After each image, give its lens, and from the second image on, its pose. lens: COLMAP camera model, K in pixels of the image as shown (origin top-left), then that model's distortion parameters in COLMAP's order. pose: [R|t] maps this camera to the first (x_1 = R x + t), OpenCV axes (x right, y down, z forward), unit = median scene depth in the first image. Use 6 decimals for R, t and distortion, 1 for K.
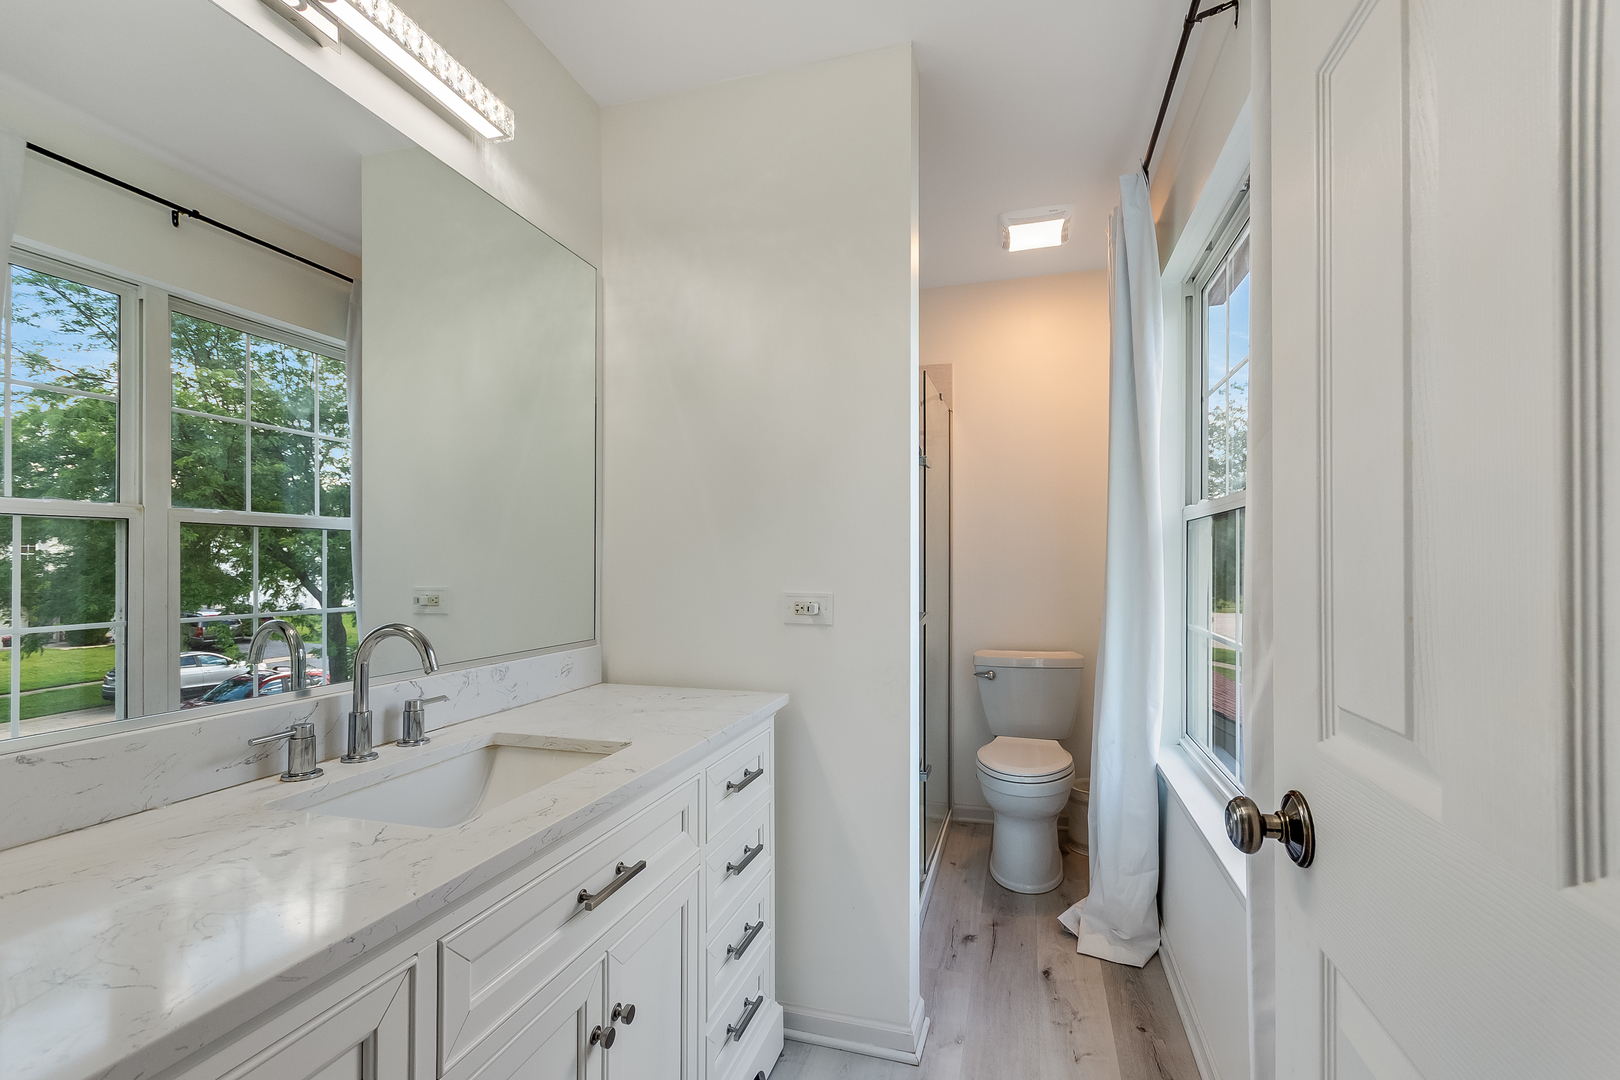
lens RADIAL K [[711.9, 0, 809.3], [0, 711.9, 566.1], [0, 0, 1]] dist [0.005114, 0.000159]
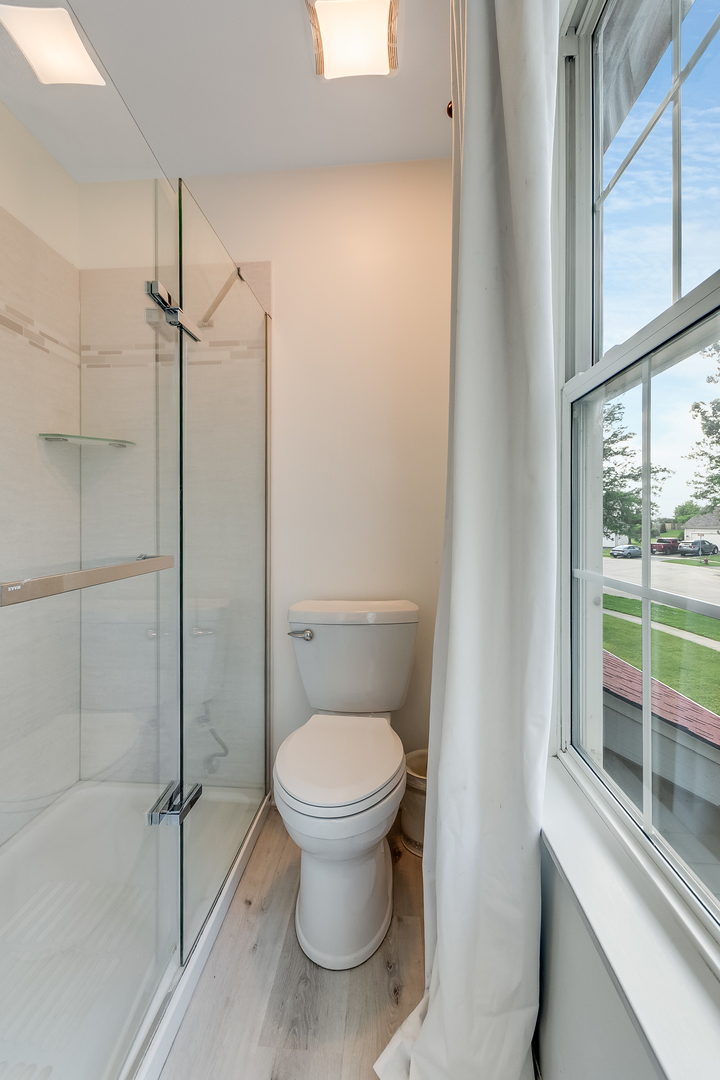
lens RADIAL K [[474.6, 0, 359.0], [0, 474.6, 532.8], [0, 0, 1]] dist [0.005114, 0.000159]
pose [[0.972305, -0.005284, 0.233657, 0.214506], [0.002814, 0.999937, 0.010904, 0.038626], [-0.233700, -0.009944, 0.972258, 0.542073]]
